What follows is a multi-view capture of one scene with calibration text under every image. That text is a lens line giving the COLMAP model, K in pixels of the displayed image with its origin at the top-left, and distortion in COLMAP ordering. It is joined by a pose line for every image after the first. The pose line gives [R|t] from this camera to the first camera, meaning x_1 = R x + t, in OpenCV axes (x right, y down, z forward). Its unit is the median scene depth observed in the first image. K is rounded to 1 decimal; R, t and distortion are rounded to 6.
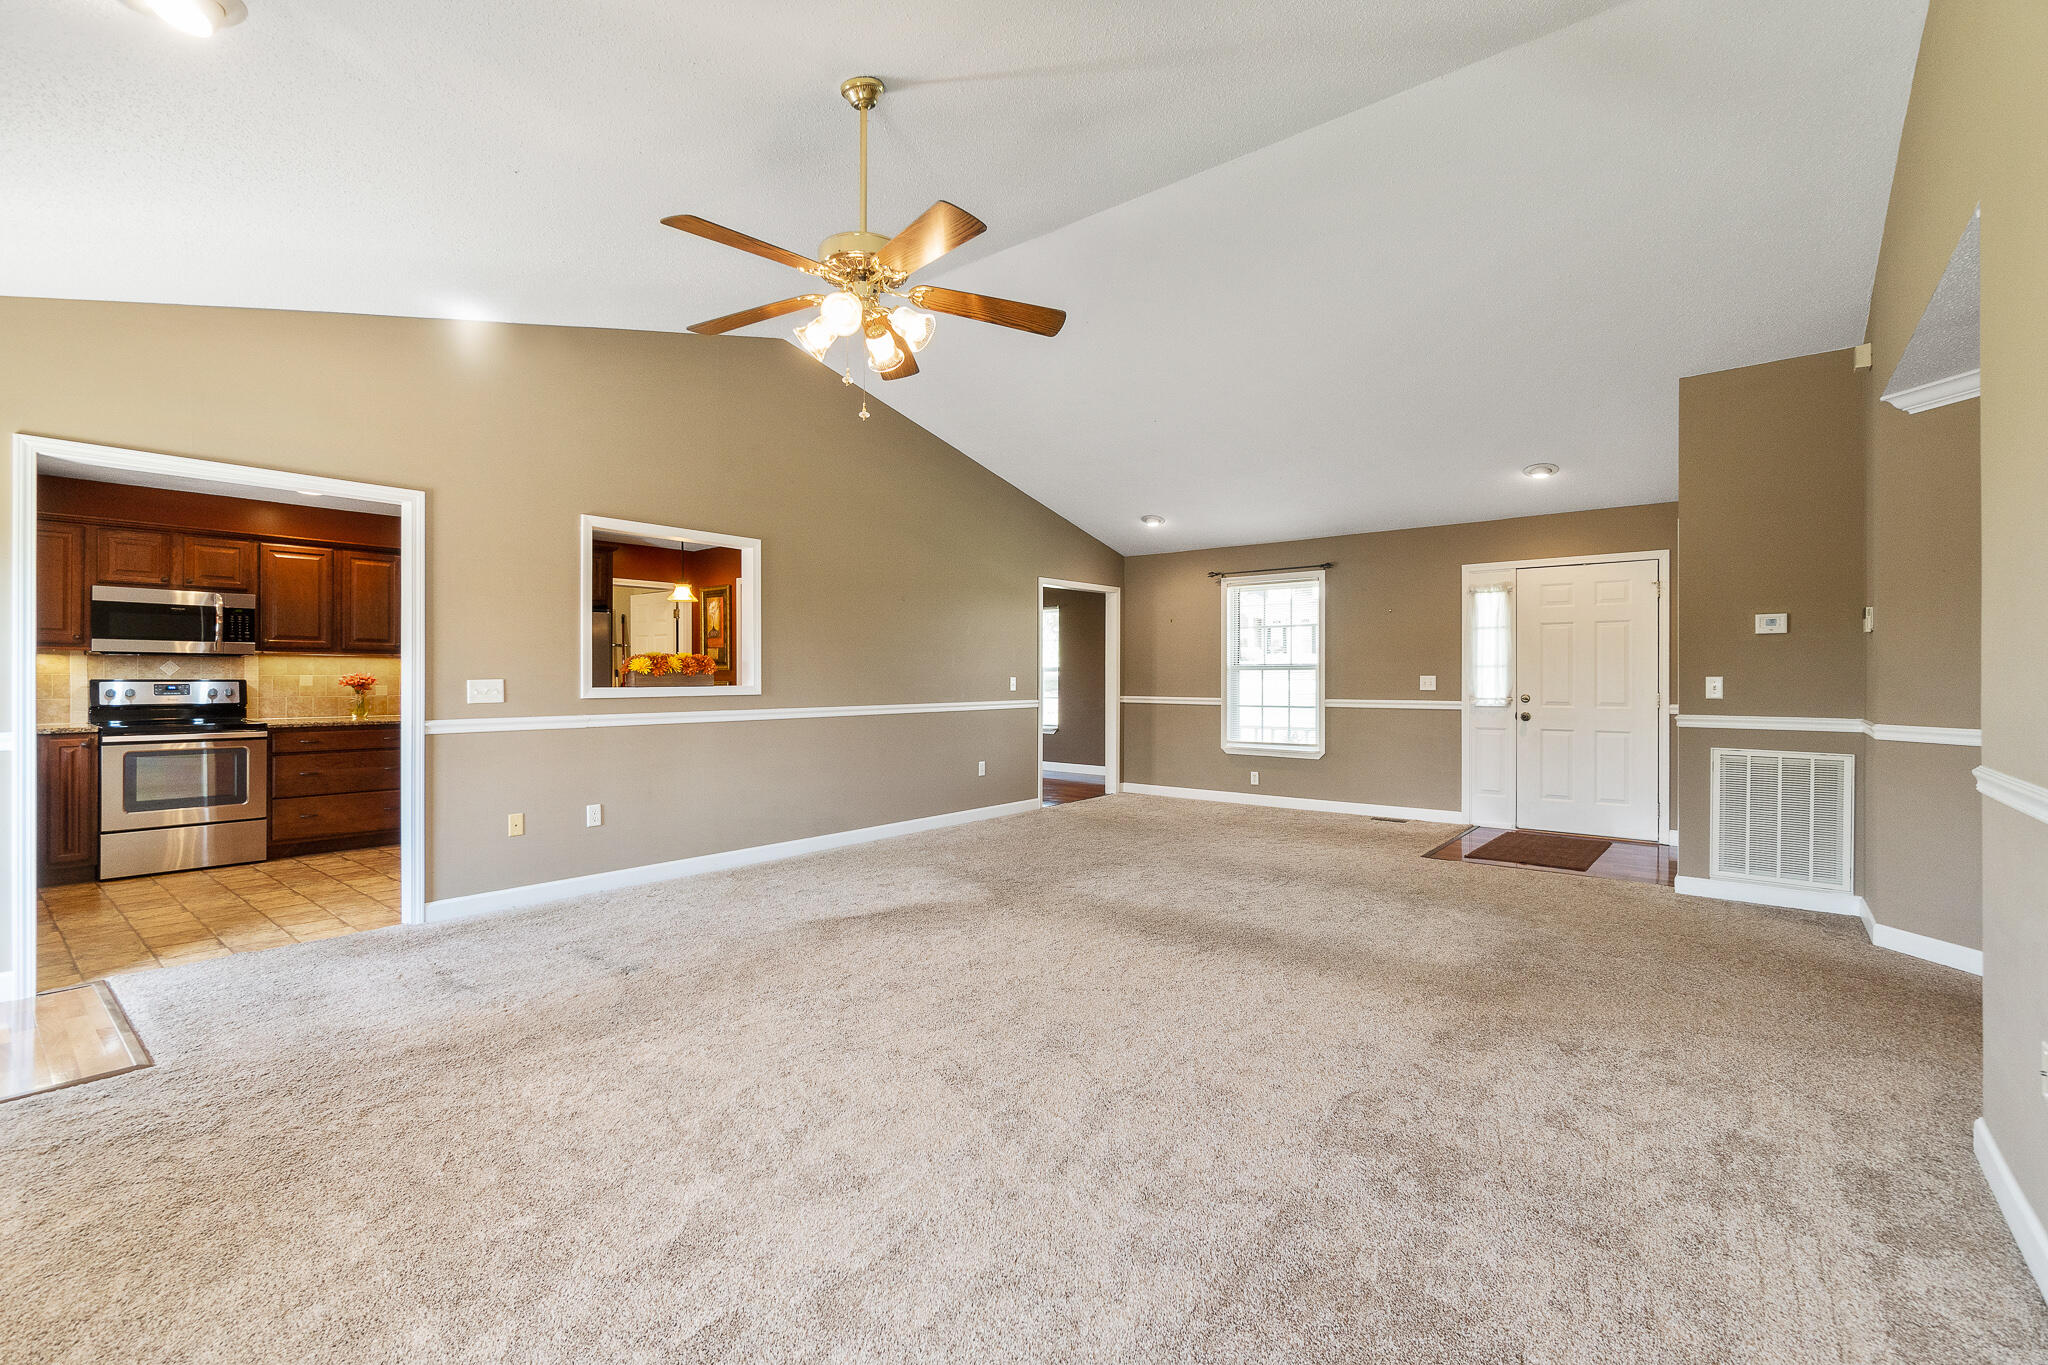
lens RADIAL K [[896.5, 0, 1022.6], [0, 896.5, 676.9], [0, 0, 1]] dist [0.000210, 0.000230]
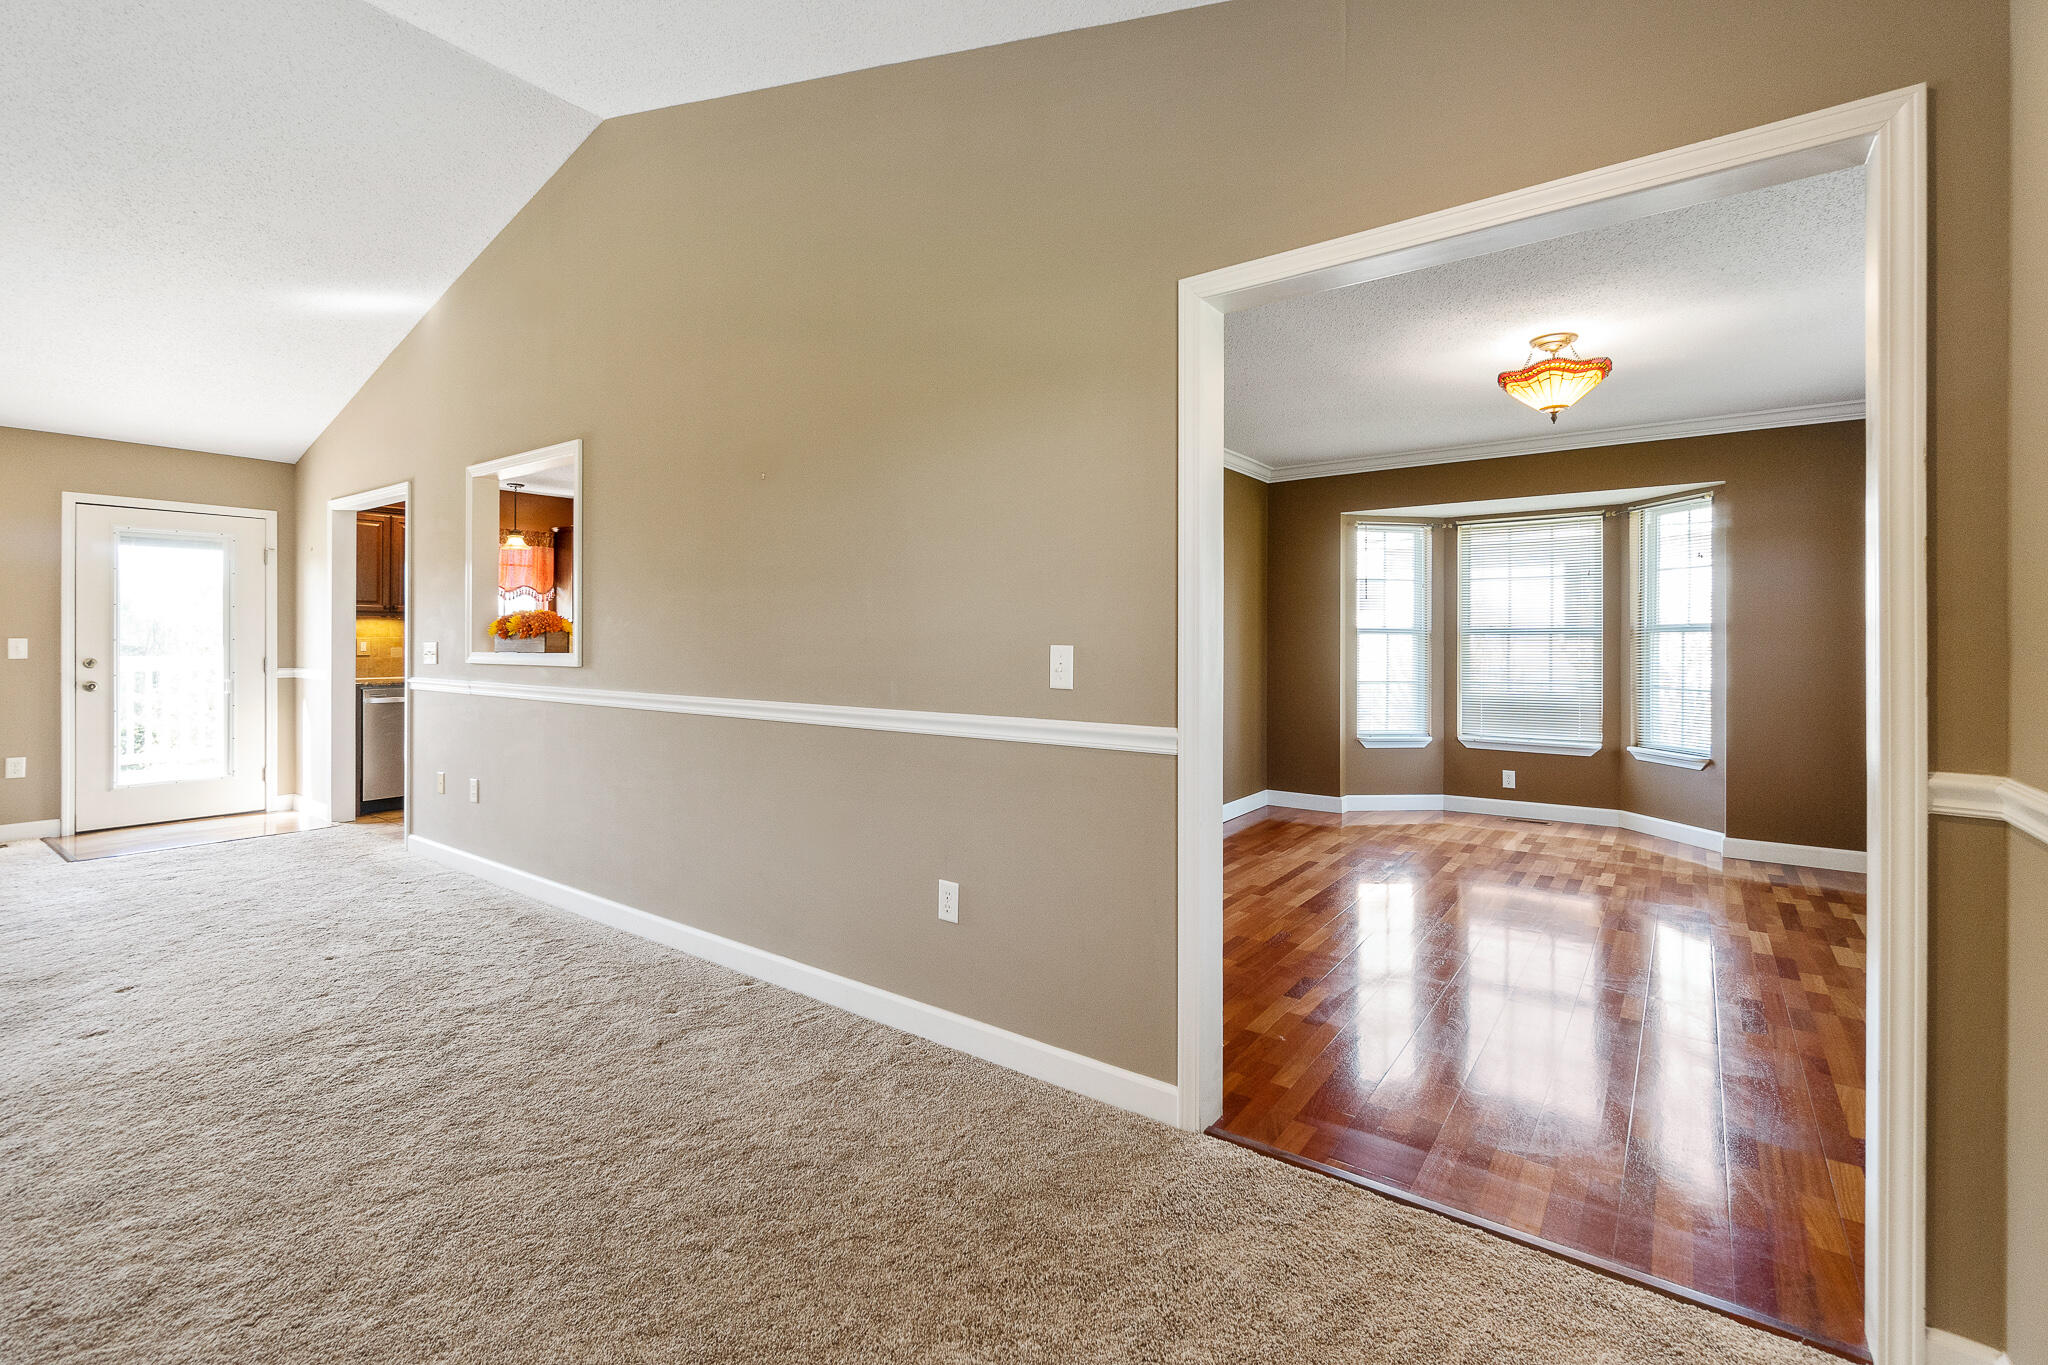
lens RADIAL K [[896.0, 0, 1029.9], [0, 896.0, 637.1], [0, 0, 1]] dist [-0.003393, 0.000069]
pose [[0.048082, -0.002600, -0.998840, 0.369761], [-0.003453, 0.999990, -0.002770, -0.001790], [0.998837, 0.003582, 0.048073, 1.211814]]
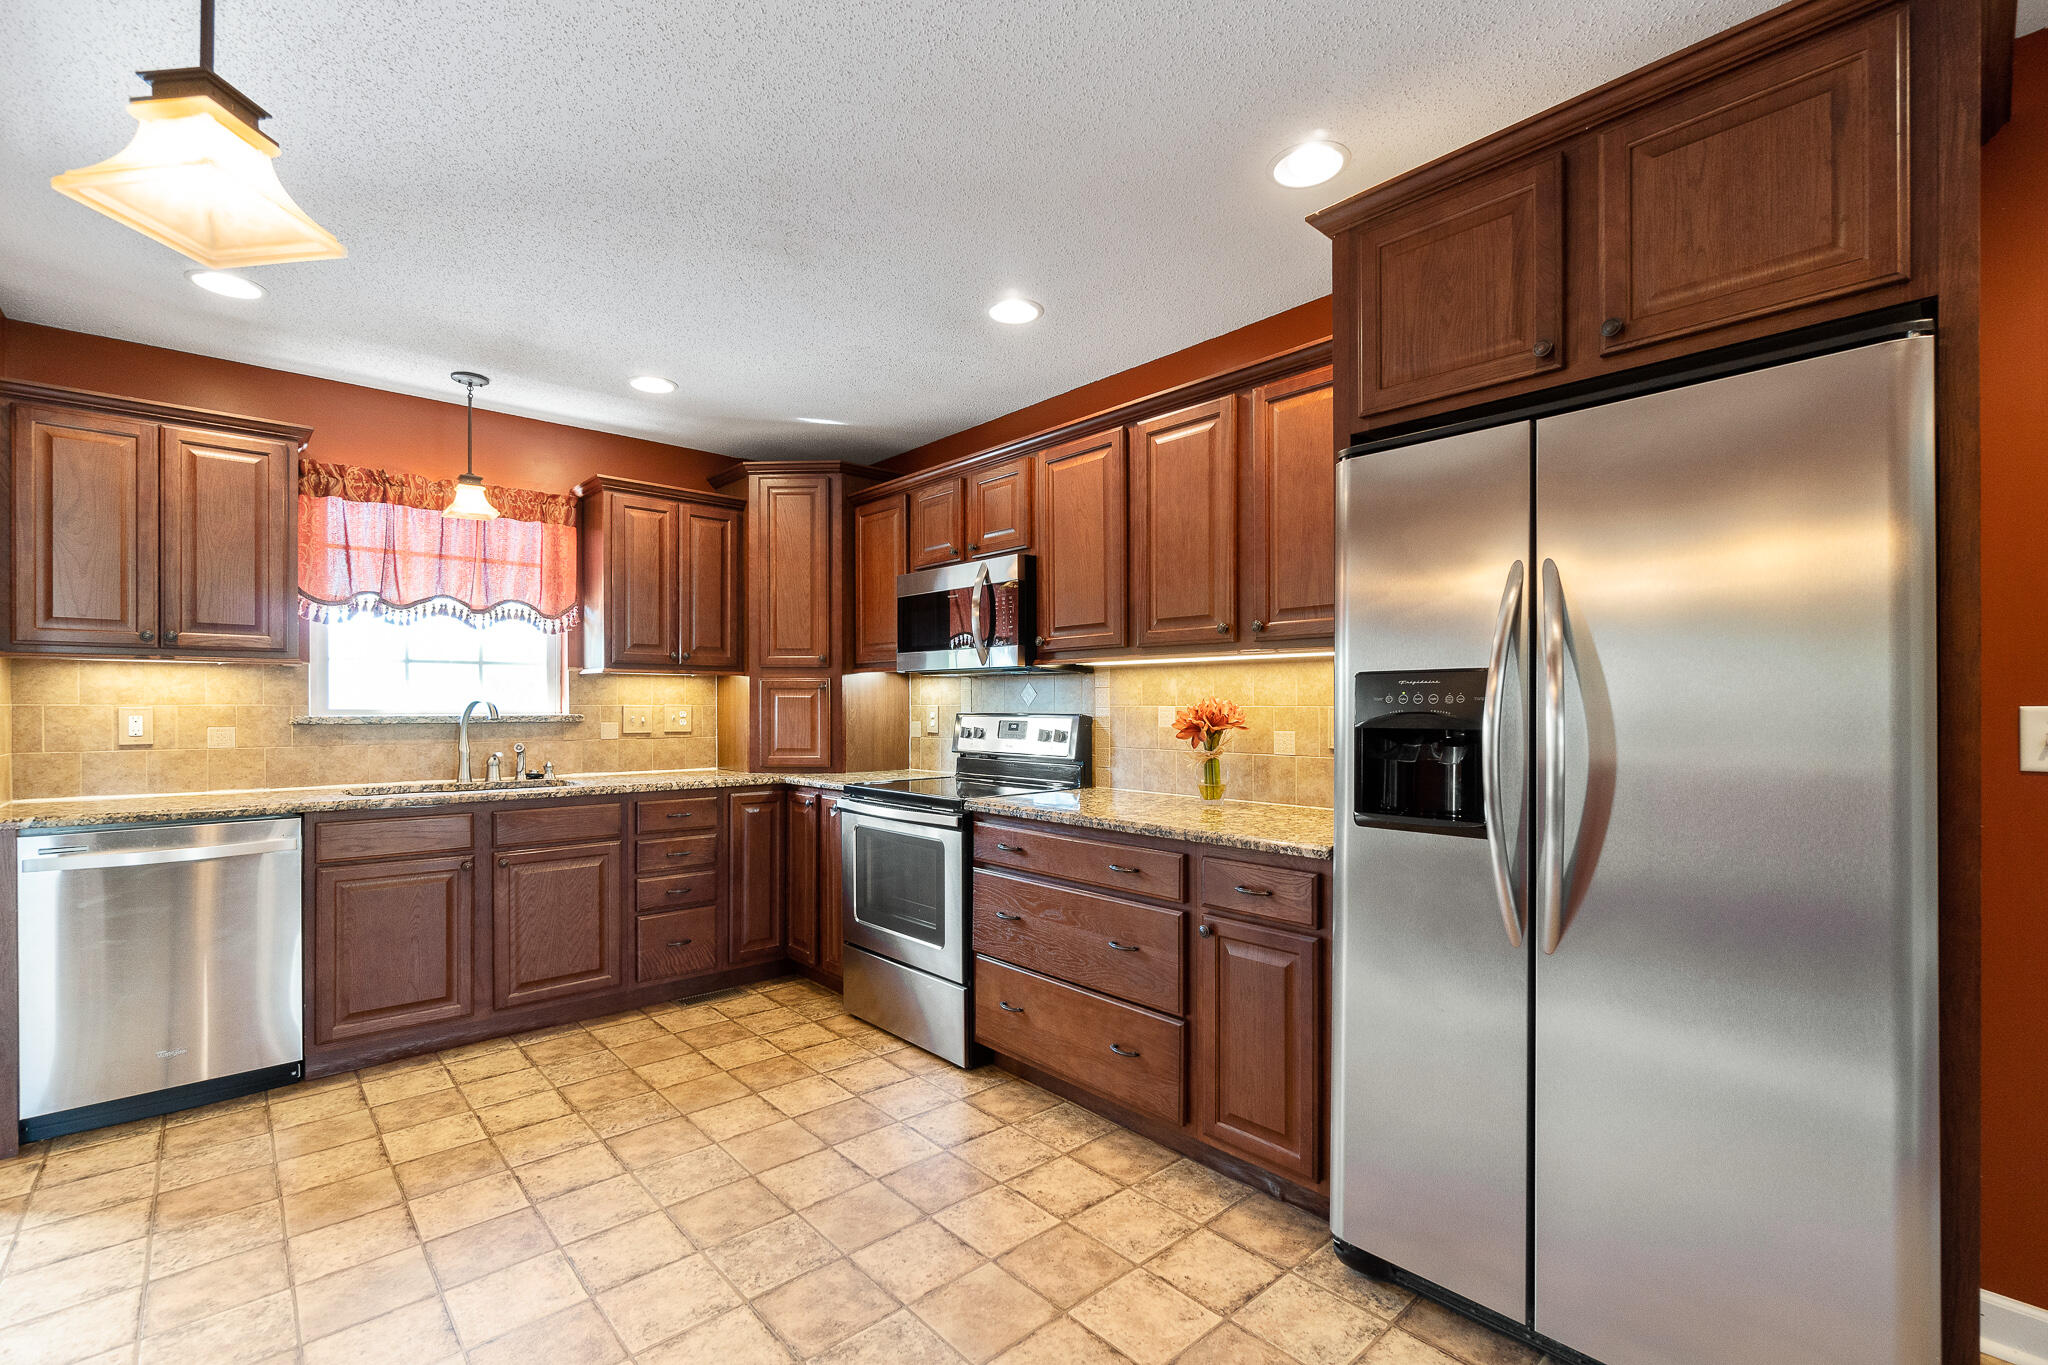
lens RADIAL K [[898.4, 0, 1021.1], [0, 898.4, 709.3], [0, 0, 1]] dist [0.000226, 0.000142]
pose [[-0.154318, 0.002292, -0.988019, -0.315046], [-0.000206, 0.999997, 0.002352, -0.001103], [0.988021, 0.000566, -0.154317, 1.019394]]
